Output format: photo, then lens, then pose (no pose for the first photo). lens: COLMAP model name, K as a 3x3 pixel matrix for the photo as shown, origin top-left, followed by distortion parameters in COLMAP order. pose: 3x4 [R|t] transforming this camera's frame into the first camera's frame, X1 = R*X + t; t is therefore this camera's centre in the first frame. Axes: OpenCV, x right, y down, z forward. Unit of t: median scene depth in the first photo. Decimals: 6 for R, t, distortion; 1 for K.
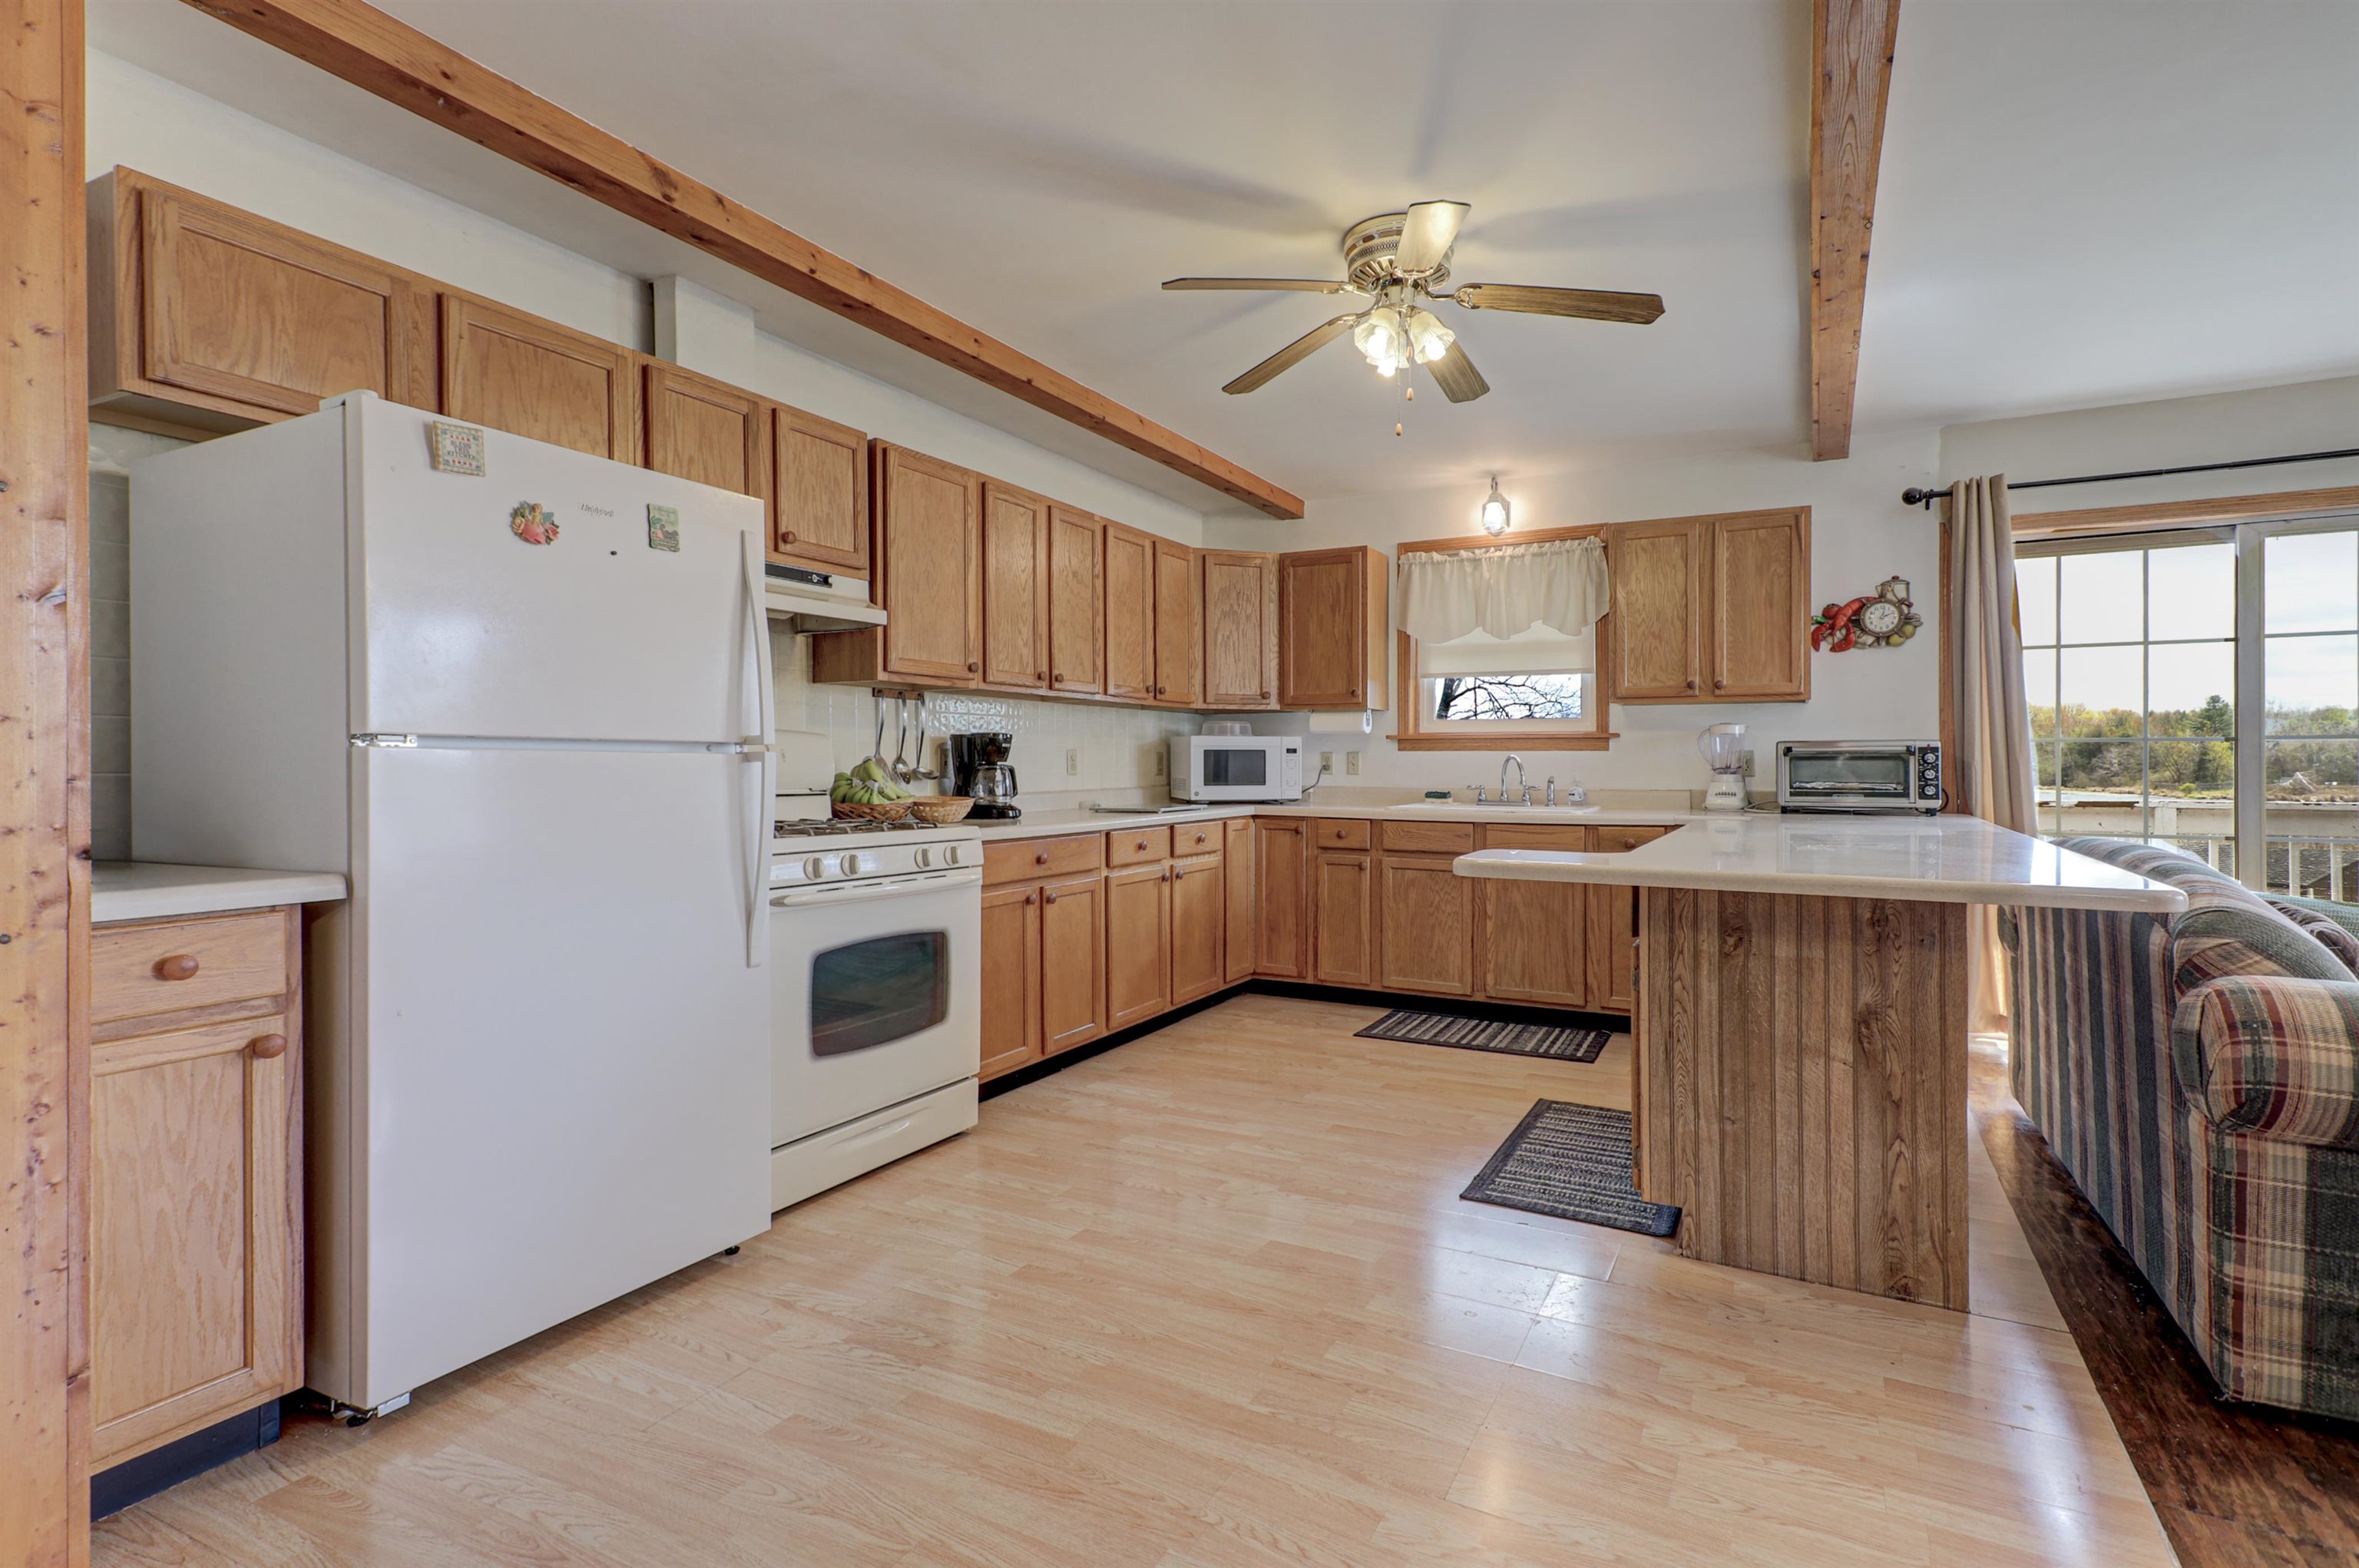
lens RADIAL K [[1079.3, 0, 1246.4], [0, 1079.3, 759.1], [0, 0, 1]] dist [0.003601, 0.000649]
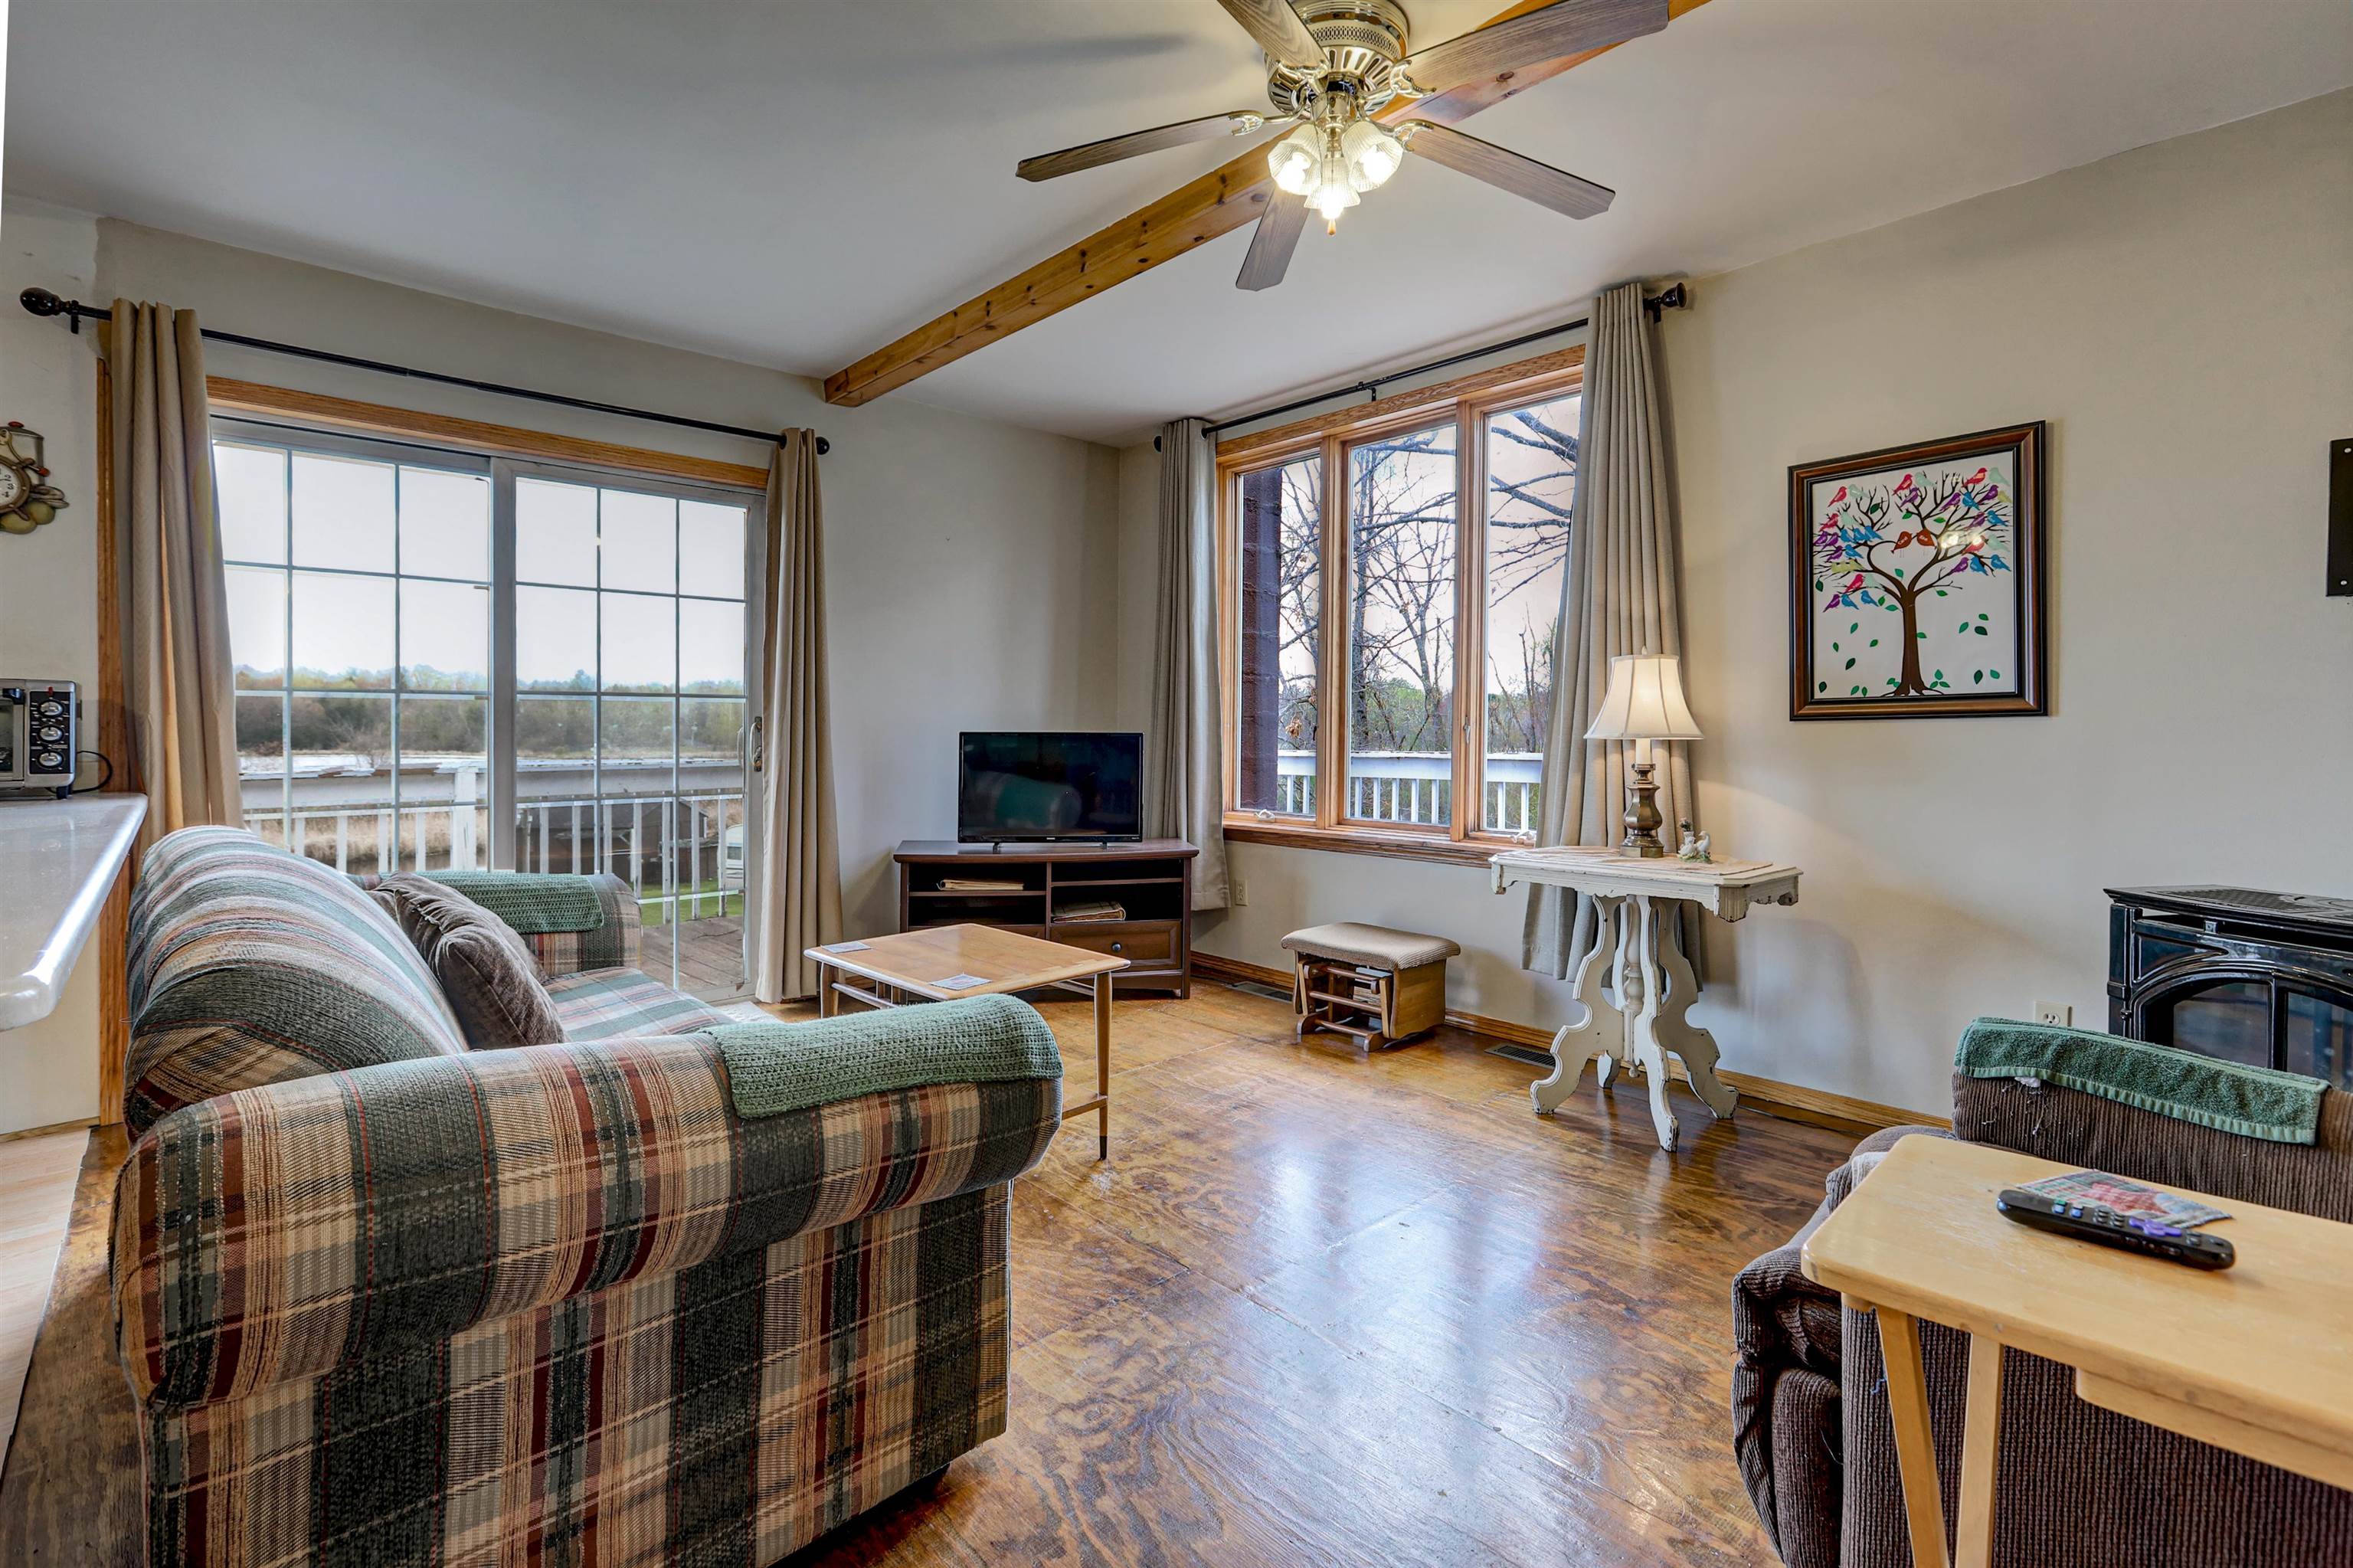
lens RADIAL K [[1076.6, 0, 1178.5], [0, 1076.6, 758.1], [0, 0, 1]] dist [0.003601, 0.000649]
pose [[0.330230, -0.026260, 0.943535, 0.249442], [-0.007560, 0.999507, 0.030463, 0.003482], [-0.943870, -0.017193, 0.329868, 0.160010]]
